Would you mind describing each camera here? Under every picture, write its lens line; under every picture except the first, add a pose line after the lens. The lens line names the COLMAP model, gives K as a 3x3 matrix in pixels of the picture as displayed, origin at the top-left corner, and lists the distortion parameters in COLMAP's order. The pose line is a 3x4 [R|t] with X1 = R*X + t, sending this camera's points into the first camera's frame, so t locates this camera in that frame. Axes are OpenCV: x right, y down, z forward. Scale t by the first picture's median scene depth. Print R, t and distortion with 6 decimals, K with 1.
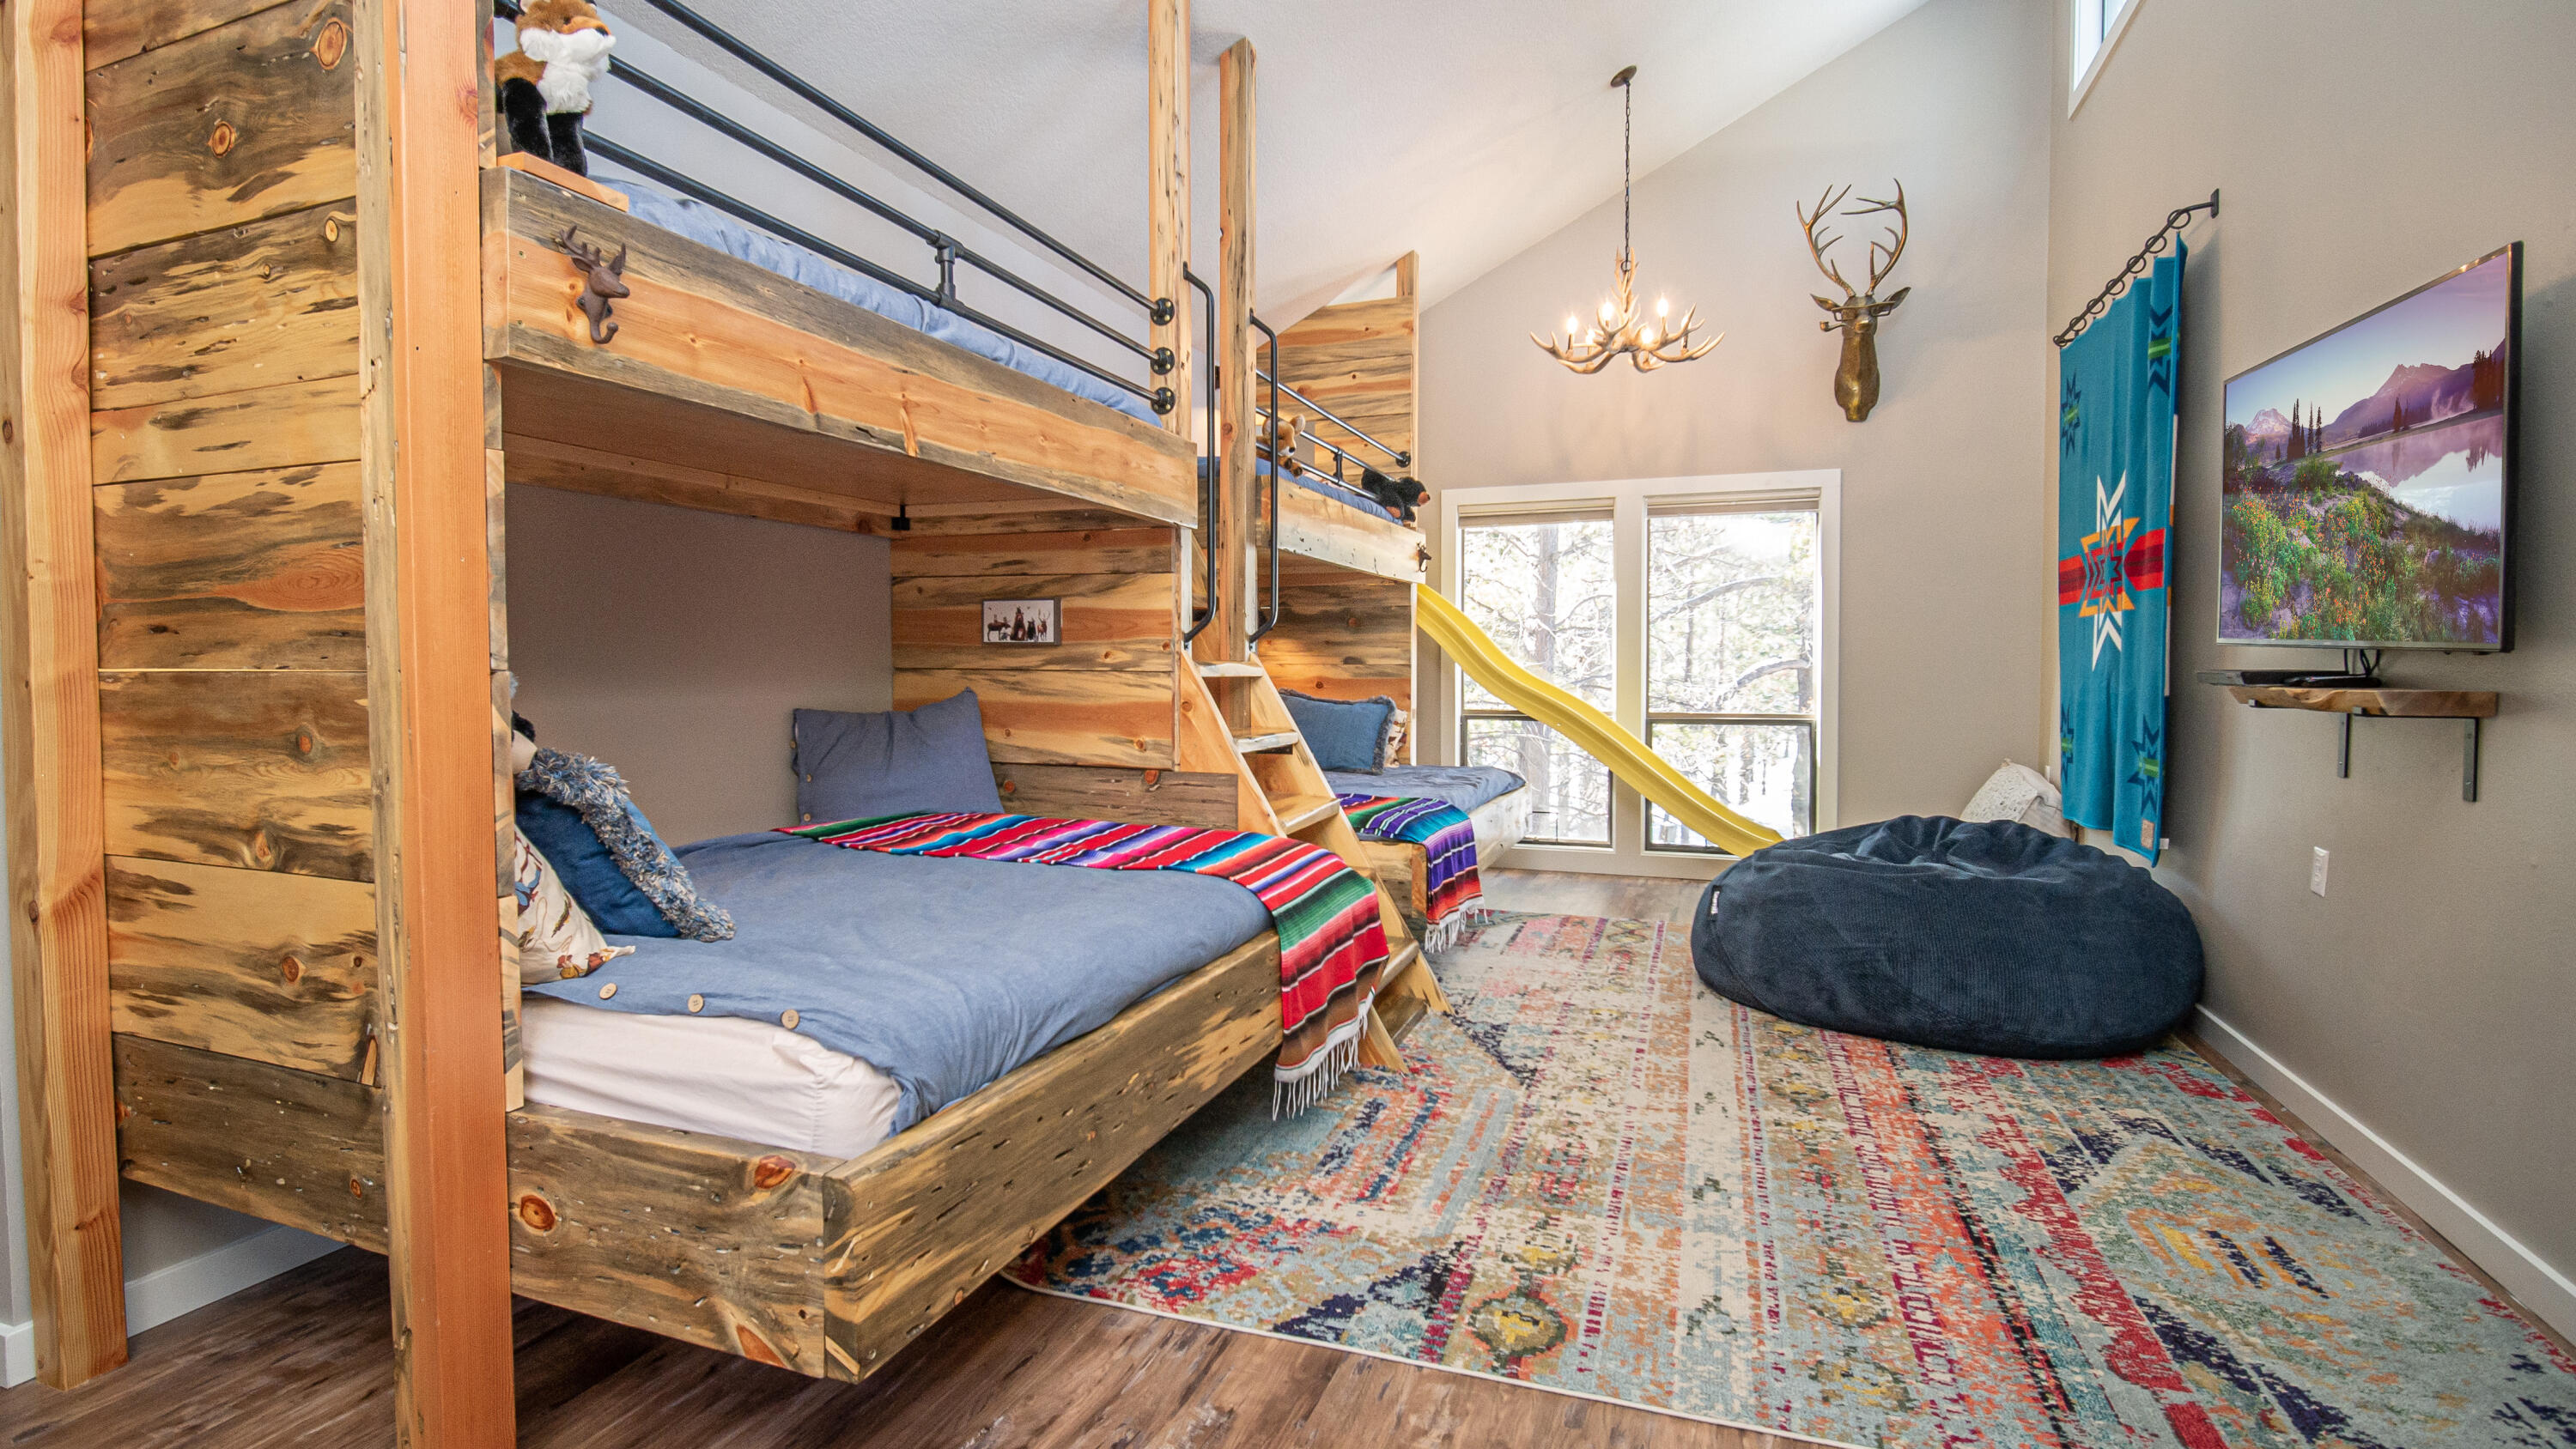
lens RADIAL K [[1200.4, 0, 1288.0], [0, 1200.4, 724.5], [0, 0, 1]] dist [0.000164, -0.008383]
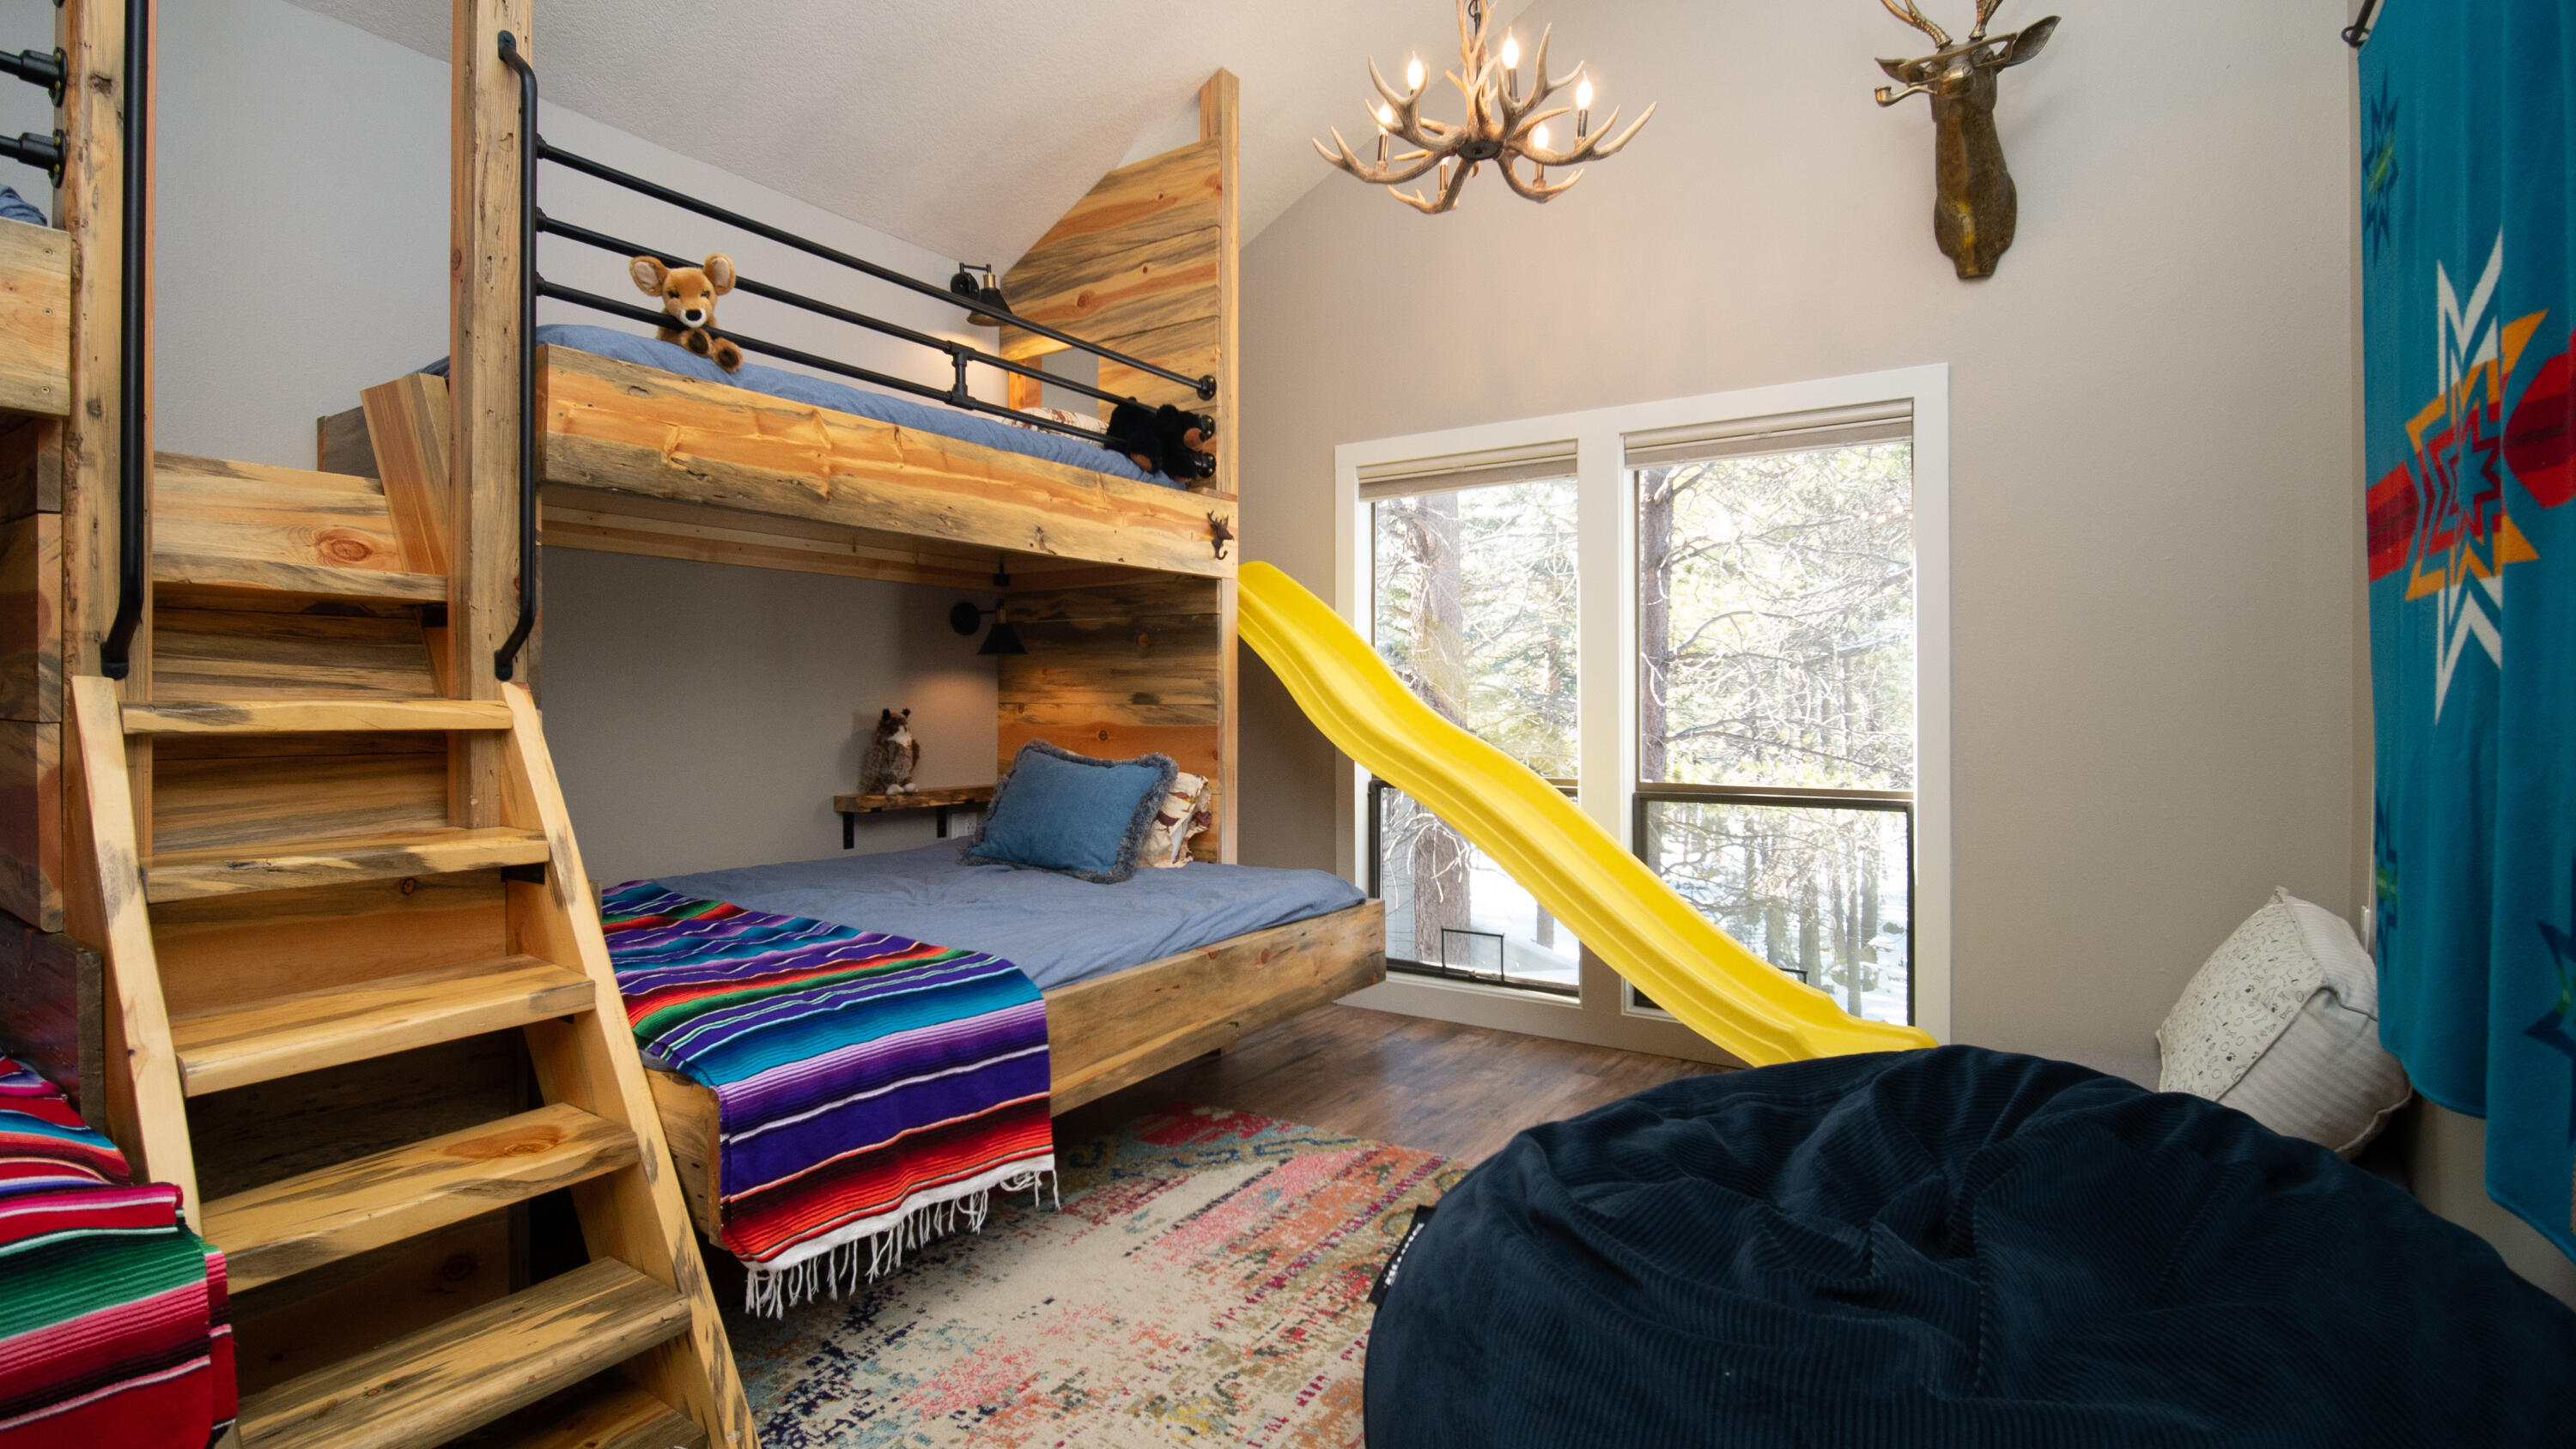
lens RADIAL K [[1200.4, 0, 1288.0], [0, 1200.4, 724.5], [0, 0, 1]] dist [0.000164, -0.008383]
pose [[0.977071, 0.004997, -0.212853, 0.318932], [-0.011703, 0.999474, -0.030258, -0.023519], [0.212590, 0.032055, 0.976616, 0.439726]]
